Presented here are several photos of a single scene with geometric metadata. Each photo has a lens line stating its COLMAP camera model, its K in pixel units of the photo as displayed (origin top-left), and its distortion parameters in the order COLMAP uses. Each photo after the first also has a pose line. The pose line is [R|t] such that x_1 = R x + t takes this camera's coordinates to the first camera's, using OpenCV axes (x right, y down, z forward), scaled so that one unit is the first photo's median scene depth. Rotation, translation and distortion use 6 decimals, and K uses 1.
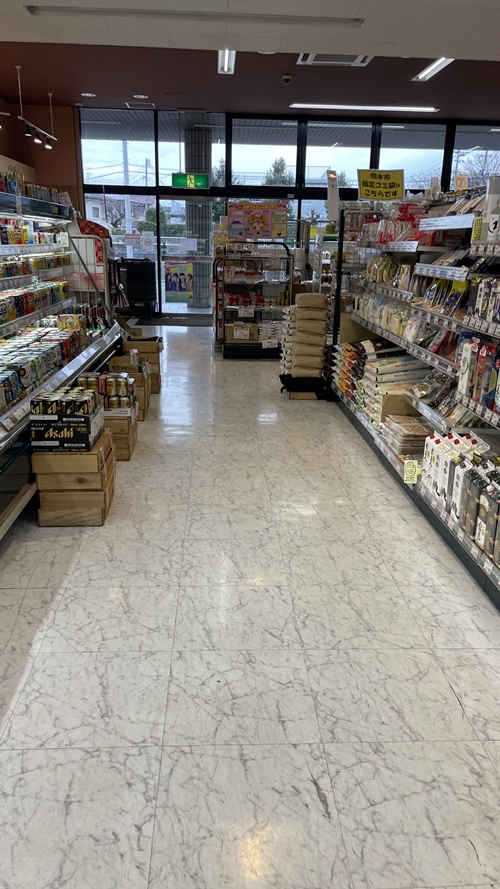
lens RADIAL K [[673.2, 0, 257.8], [0, 673.2, 435.7], [0, 0, 1]] dist [0.022223, 0.002197]
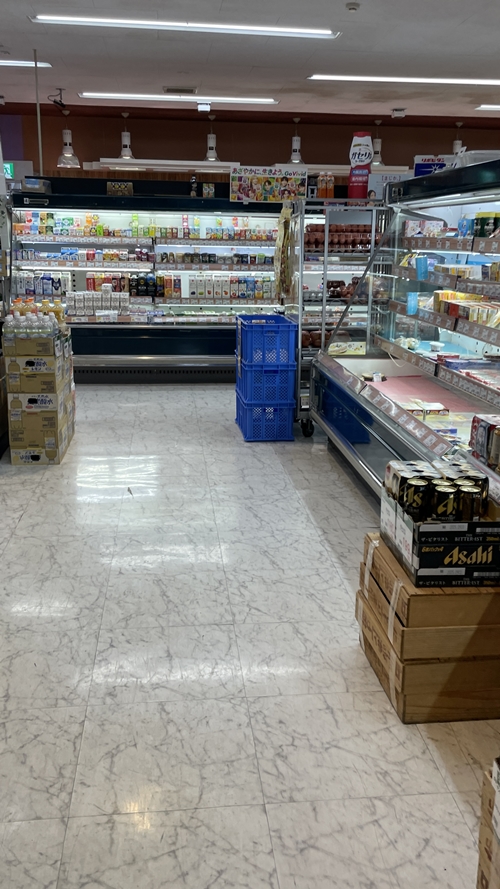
lens RADIAL K [[804.5, 0, 251.1], [0, 804.5, 444.5], [0, 0, 1]] dist [0.010541, 0.000000]
pose [[-0.998006, -0.037707, -0.050621, -0.116261], [-0.057905, 0.866148, 0.496422, -0.666553], [0.025127, 0.498363, -0.866604, 2.487207]]
